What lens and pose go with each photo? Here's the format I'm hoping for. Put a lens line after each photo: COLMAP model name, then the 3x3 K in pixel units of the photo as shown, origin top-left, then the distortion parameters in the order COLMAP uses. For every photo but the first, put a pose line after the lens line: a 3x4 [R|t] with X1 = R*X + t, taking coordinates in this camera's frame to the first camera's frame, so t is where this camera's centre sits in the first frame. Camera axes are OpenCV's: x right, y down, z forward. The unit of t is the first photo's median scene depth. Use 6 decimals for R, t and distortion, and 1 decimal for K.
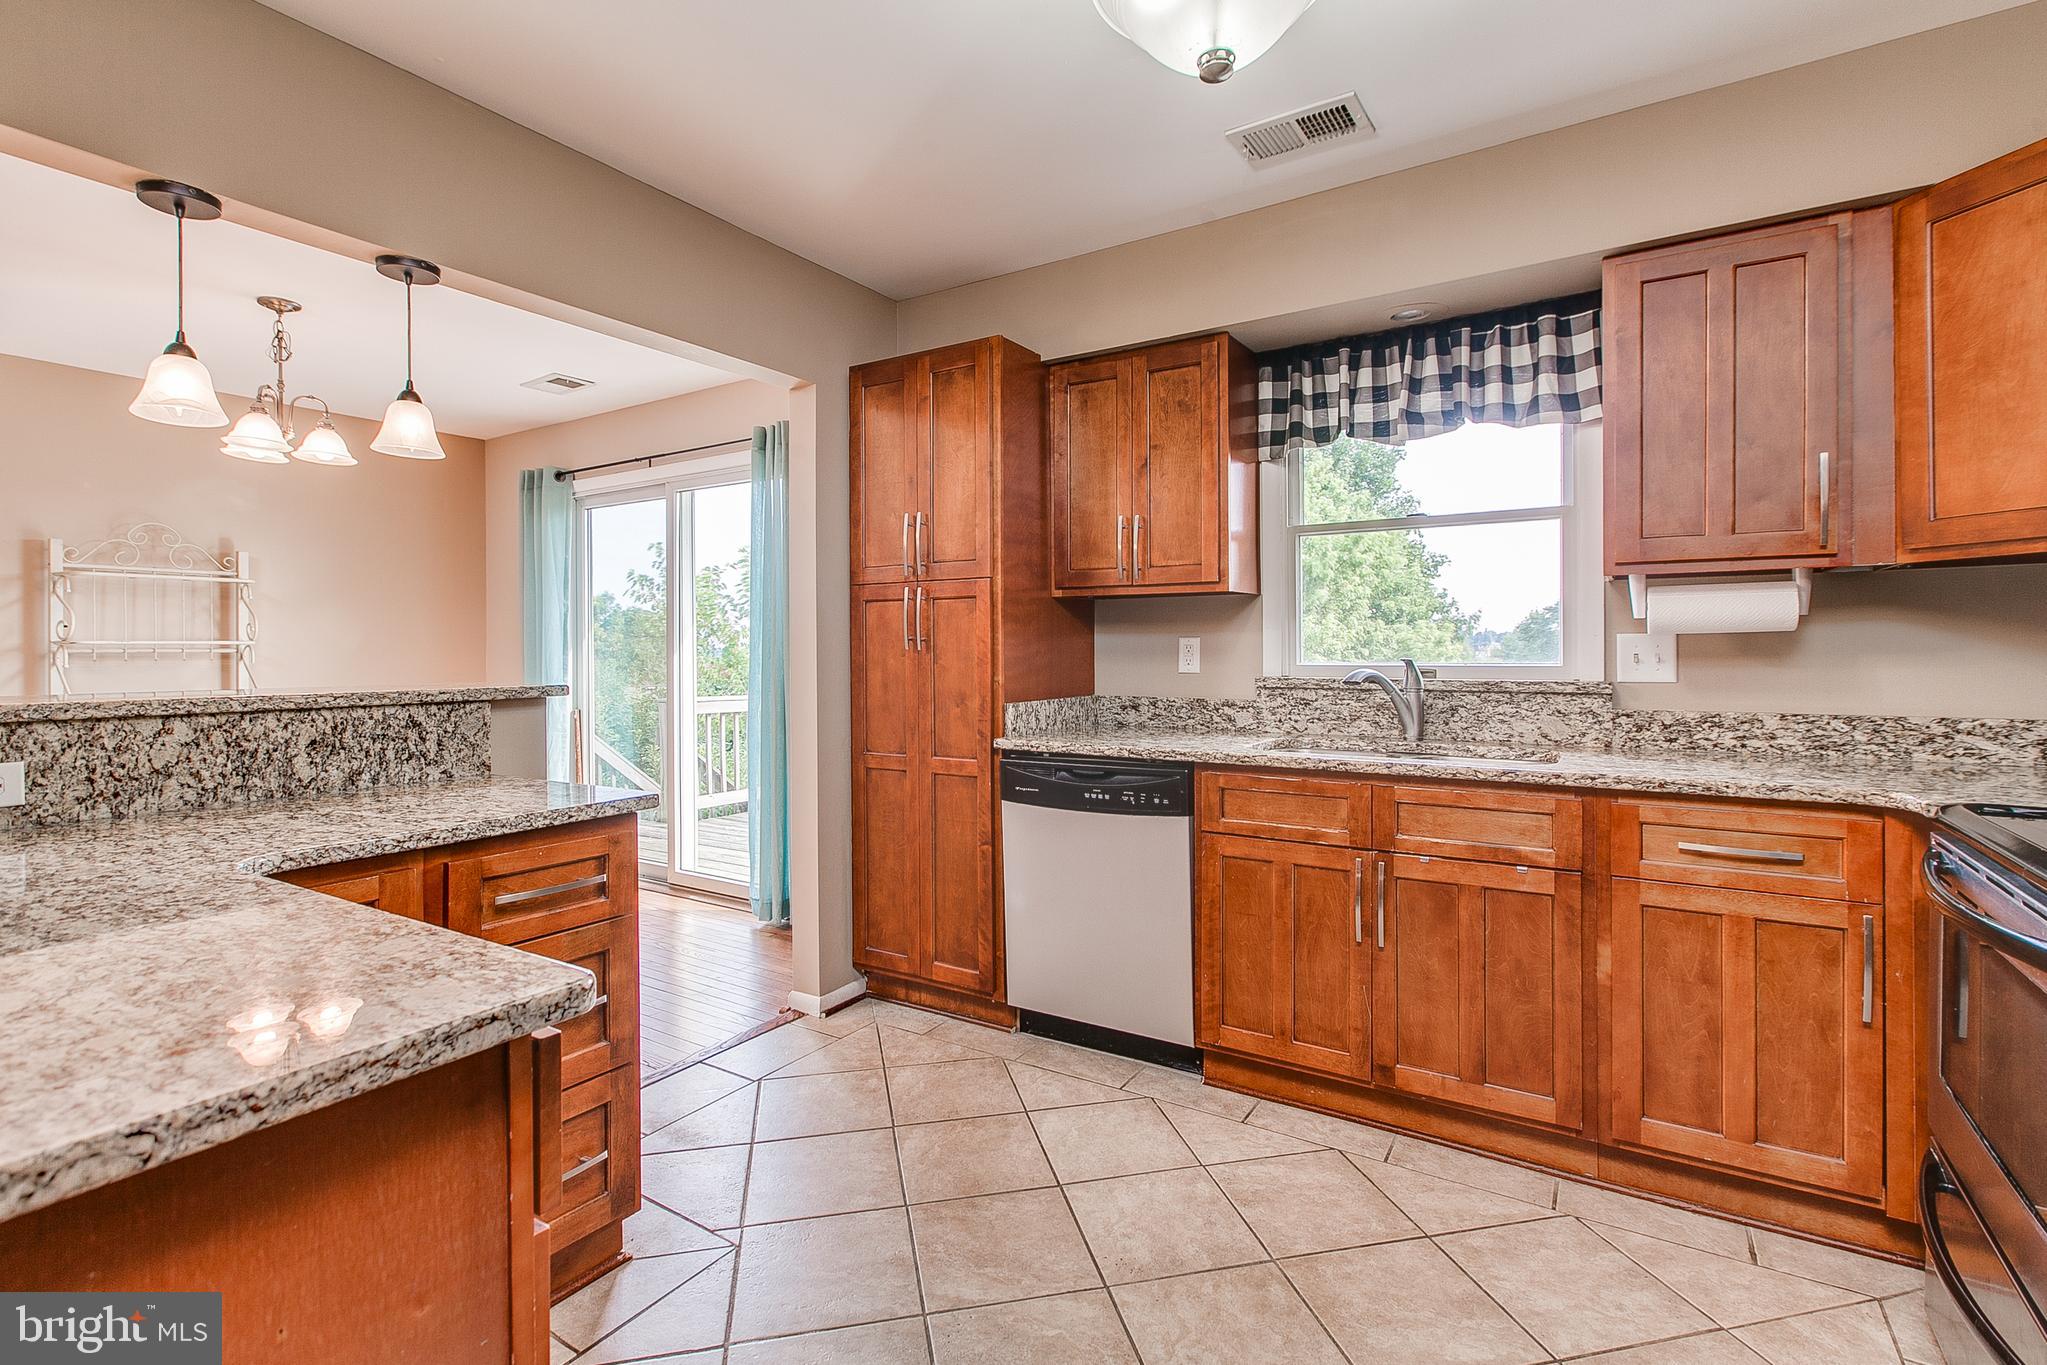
lens RADIAL K [[941.4, 0, 1024.6], [0, 941.4, 650.7], [0, 0, 1]] dist [0.001087, -0.000750]
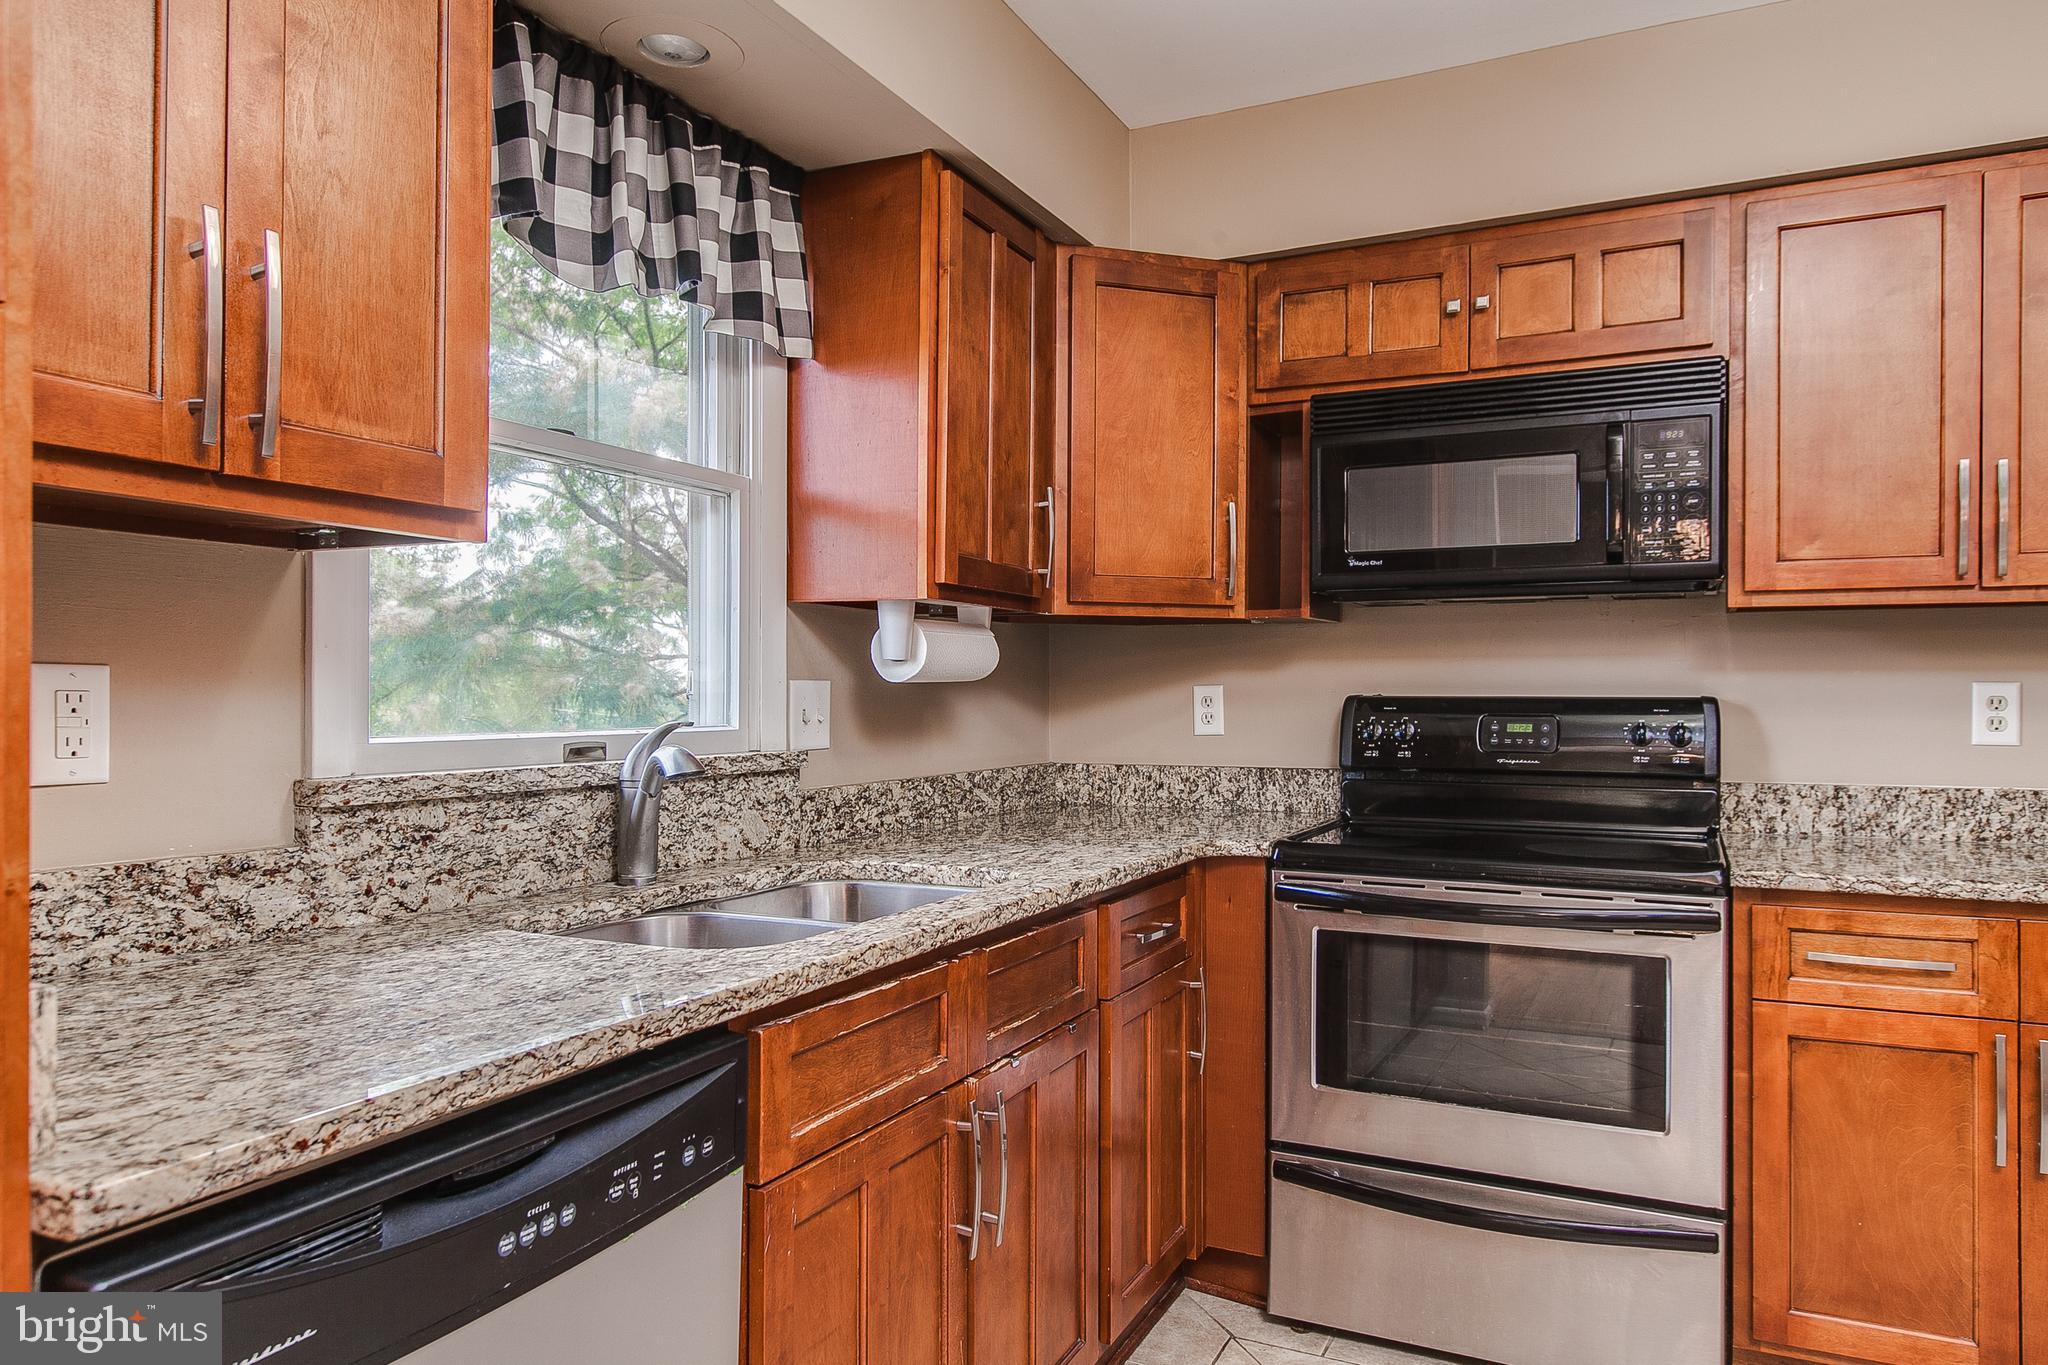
lens RADIAL K [[1339.0, 0, 1024.0], [0, 1339.0, 682.5], [0, 0, 1]] dist [-0.001508, -0.002058]
pose [[-0.115878, 0.014439, 0.993159, -0.302262], [0.003078, 0.999895, -0.014177, -0.001675], [-0.993259, 0.001415, -0.115910, 0.810948]]
